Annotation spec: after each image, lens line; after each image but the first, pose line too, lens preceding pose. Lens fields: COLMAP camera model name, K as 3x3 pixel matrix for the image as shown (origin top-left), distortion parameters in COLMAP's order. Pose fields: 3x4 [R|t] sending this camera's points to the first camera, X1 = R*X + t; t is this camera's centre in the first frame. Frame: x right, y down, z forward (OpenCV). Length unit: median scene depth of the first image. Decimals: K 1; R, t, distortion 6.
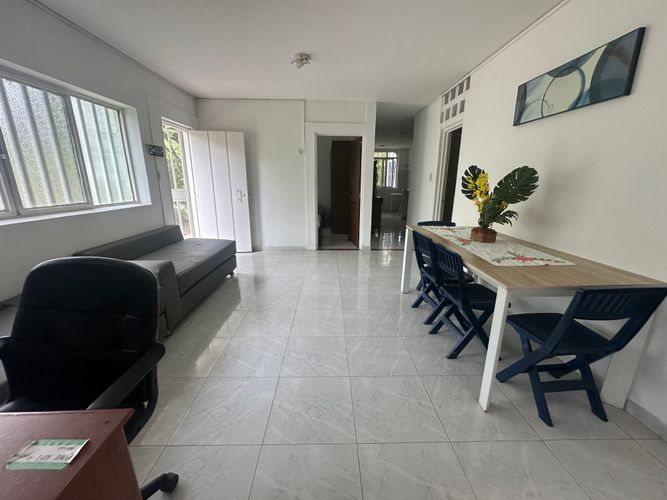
lens RADIAL K [[266.8, 0, 333.5], [0, 266.8, 250.0], [0, 0, 1]] dist [-0.000030, 0.000055]
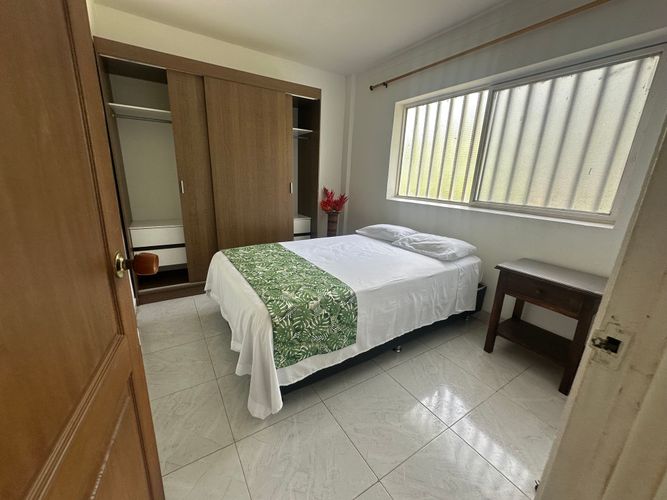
lens RADIAL K [[266.8, 0, 333.5], [0, 266.8, 250.0], [0, 0, 1]] dist [-0.000030, 0.000055]
pose [[-0.851886, 0.101468, -0.513803, 0.056539], [-0.172636, 0.871817, 0.458401, -0.401248], [0.494456, 0.479207, -0.725172, 1.654348]]
